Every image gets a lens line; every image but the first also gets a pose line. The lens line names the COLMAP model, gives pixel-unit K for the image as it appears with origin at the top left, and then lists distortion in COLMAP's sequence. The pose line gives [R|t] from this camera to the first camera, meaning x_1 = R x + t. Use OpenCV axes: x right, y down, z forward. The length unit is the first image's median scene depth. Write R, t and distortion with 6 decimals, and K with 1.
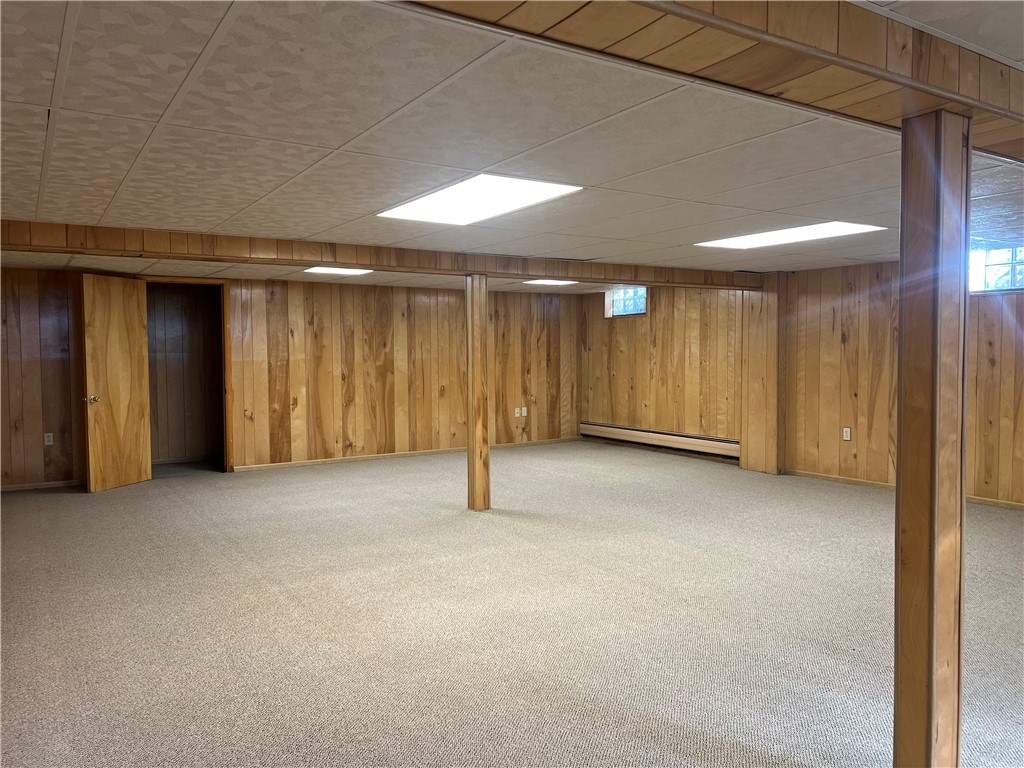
lens RADIAL K [[766.7, 0, 522.1], [0, 766.7, 386.8], [0, 0, 1]] dist [0.065150, -0.072402]
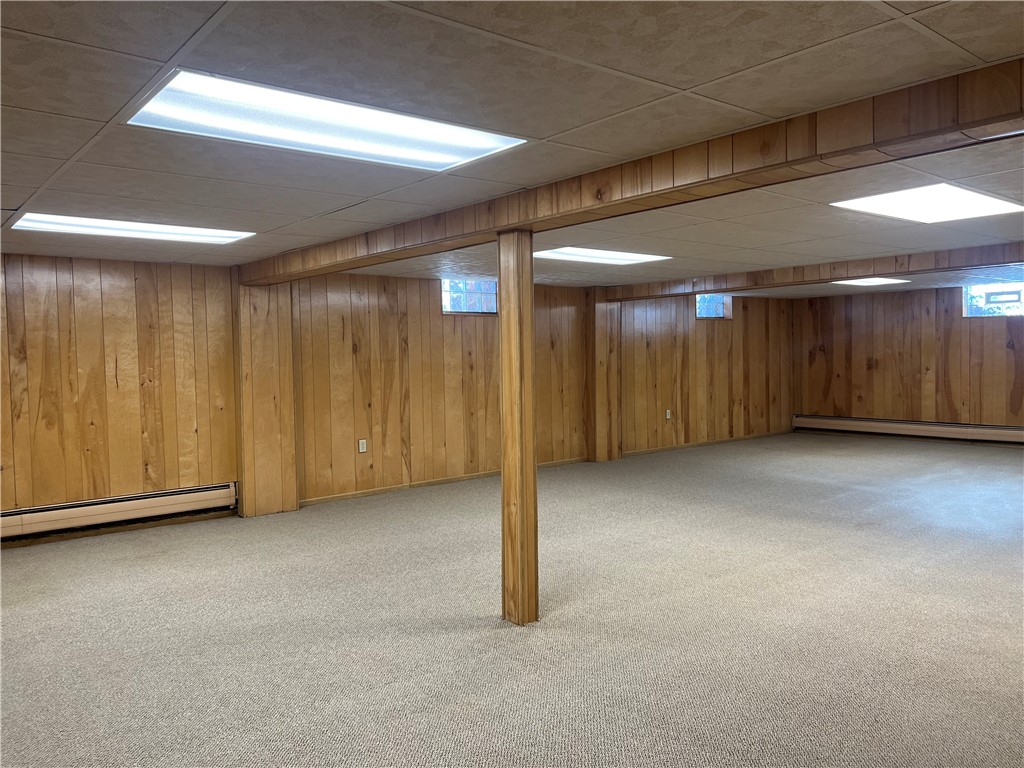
lens RADIAL K [[766.7, 0, 517.8], [0, 766.7, 375.9], [0, 0, 1]] dist [0.065150, -0.072402]
pose [[-0.112625, -0.018342, 0.993468, -0.468749], [0.070877, 0.997134, 0.026445, -0.032392], [-0.991106, 0.073393, -0.111002, 0.748431]]
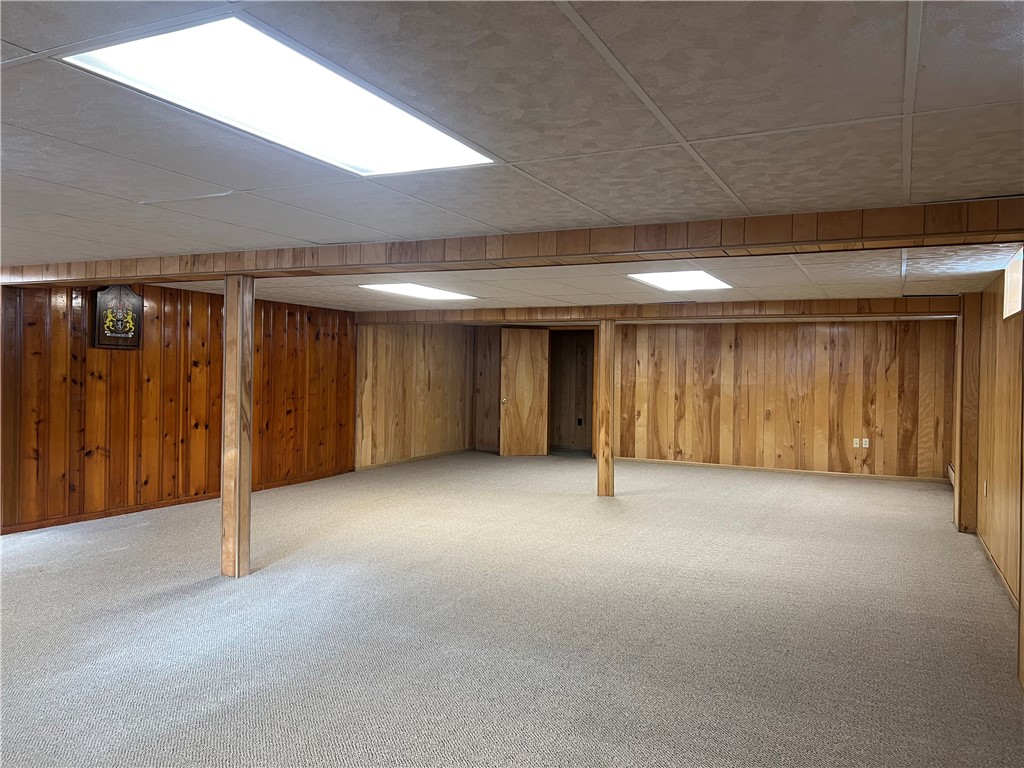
lens RADIAL K [[766.7, 0, 510.9], [0, 766.7, 384.7], [0, 0, 1]] dist [0.065150, -0.072402]
pose [[0.505912, 0.028363, -0.862118, 0.716389], [-0.061031, 0.998131, -0.002977, -0.012910], [0.860423, 0.054122, 0.506698, 0.125607]]
